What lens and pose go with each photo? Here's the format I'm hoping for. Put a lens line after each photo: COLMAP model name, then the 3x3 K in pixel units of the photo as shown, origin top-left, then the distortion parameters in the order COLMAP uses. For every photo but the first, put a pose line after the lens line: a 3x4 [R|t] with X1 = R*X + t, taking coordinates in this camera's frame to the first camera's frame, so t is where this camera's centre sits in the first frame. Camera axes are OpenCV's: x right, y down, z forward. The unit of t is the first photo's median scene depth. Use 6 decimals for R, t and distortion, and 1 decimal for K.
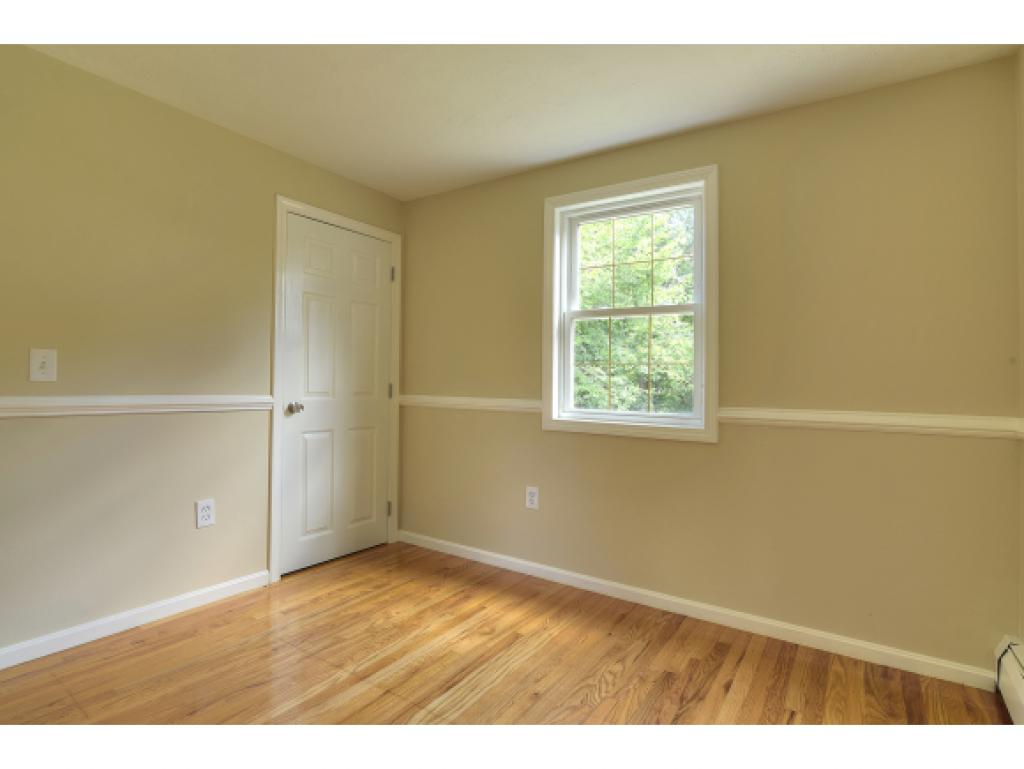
lens RADIAL K [[525.8, 0, 512.0], [0, 525.8, 384.5], [0, 0, 1]] dist [0.001687, -0.000311]
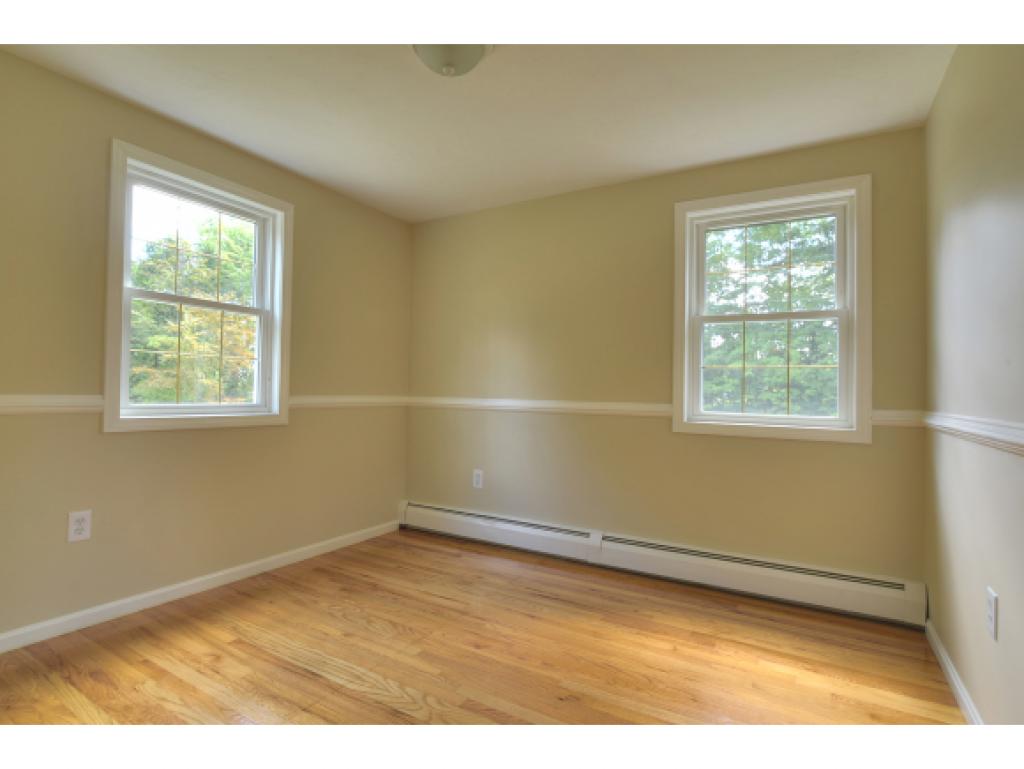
lens RADIAL K [[522.5, 0, 512.0], [0, 522.5, 384.5], [0, 0, 1]] dist [-0.001188, 0.000505]
pose [[-0.062256, -0.004971, 0.998048, -1.206370], [-0.025167, 0.999677, 0.003410, -0.004904], [-0.997743, -0.024906, -0.062361, 0.720979]]
